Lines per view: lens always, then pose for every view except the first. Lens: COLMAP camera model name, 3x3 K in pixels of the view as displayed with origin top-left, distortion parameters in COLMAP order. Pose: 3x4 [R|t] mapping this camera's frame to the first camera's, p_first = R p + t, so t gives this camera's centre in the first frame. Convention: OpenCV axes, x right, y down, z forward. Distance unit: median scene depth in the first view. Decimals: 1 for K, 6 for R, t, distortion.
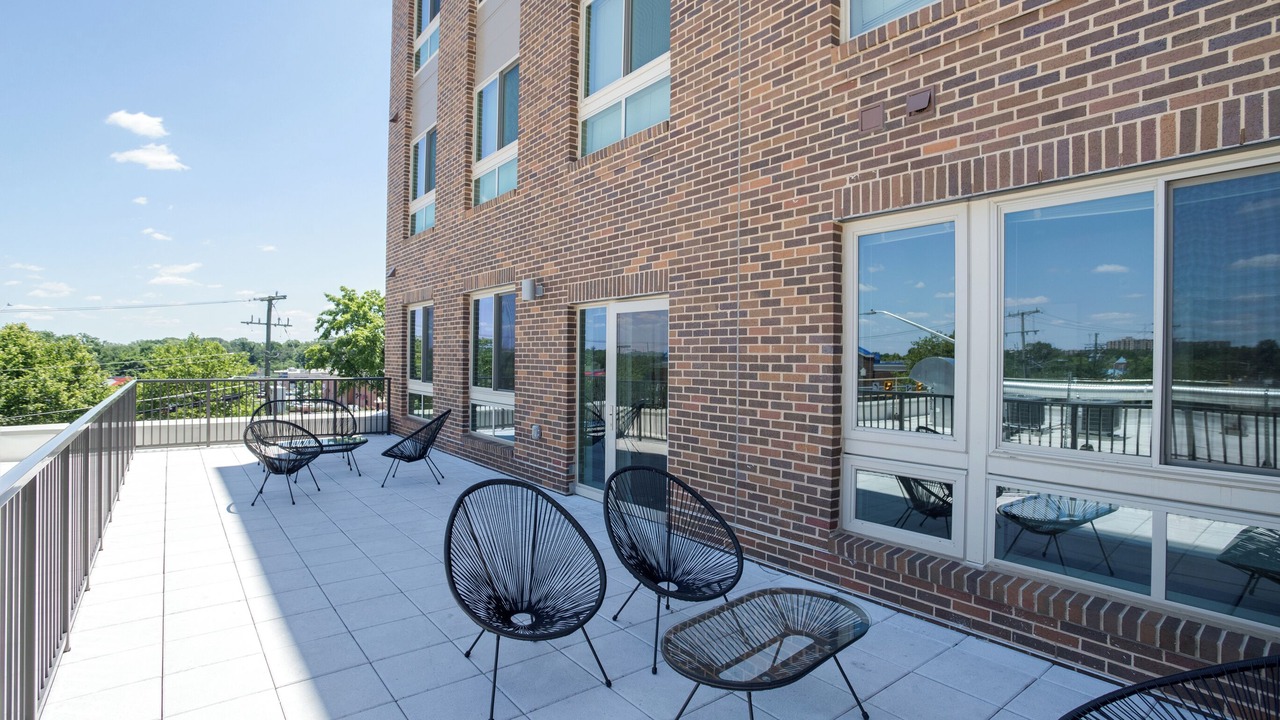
lens RADIAL K [[608.2, 0, 646.0], [0, 608.2, 355.4], [0, 0, 1]] dist [-0.031049, -0.000363]
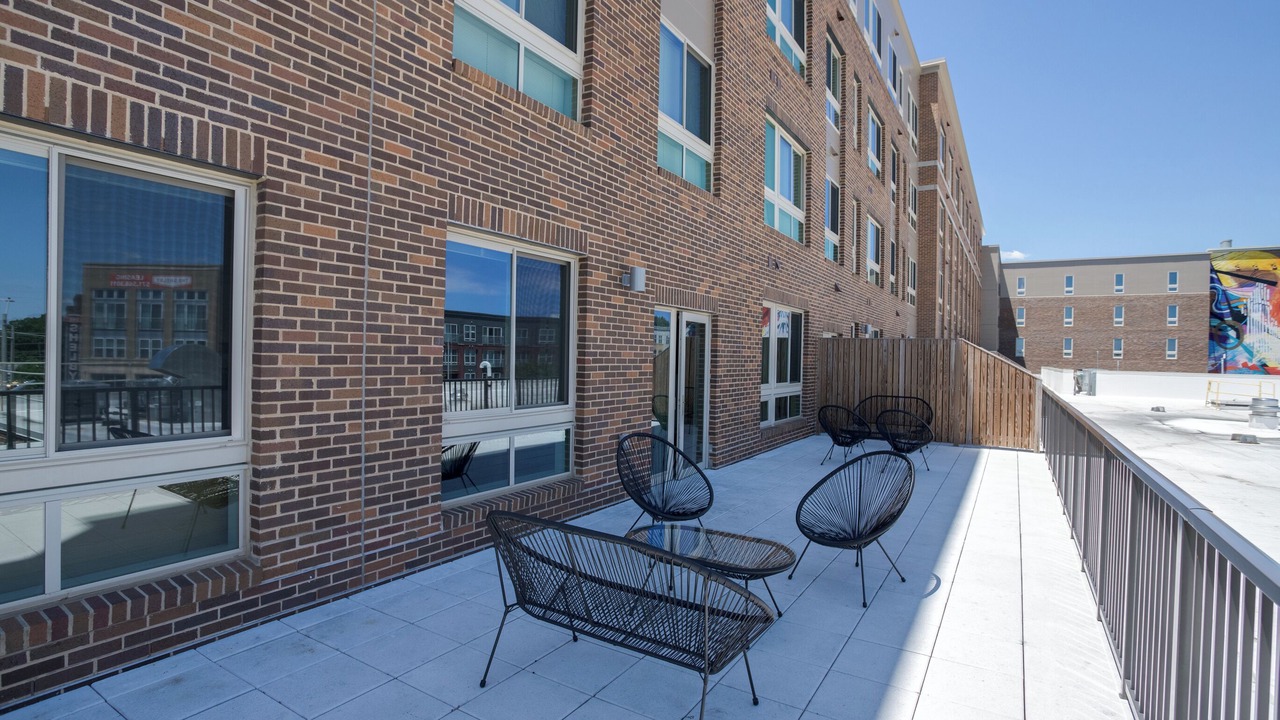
lens RADIAL K [[608.2, 0, 644.8], [0, 608.2, 364.2], [0, 0, 1]] dist [-0.031049, -0.000363]
pose [[-0.327304, -0.030499, 0.944427, -1.029043], [-0.024485, 0.999417, 0.023789, -0.006514], [-0.944602, -0.015338, -0.327860, 1.275258]]
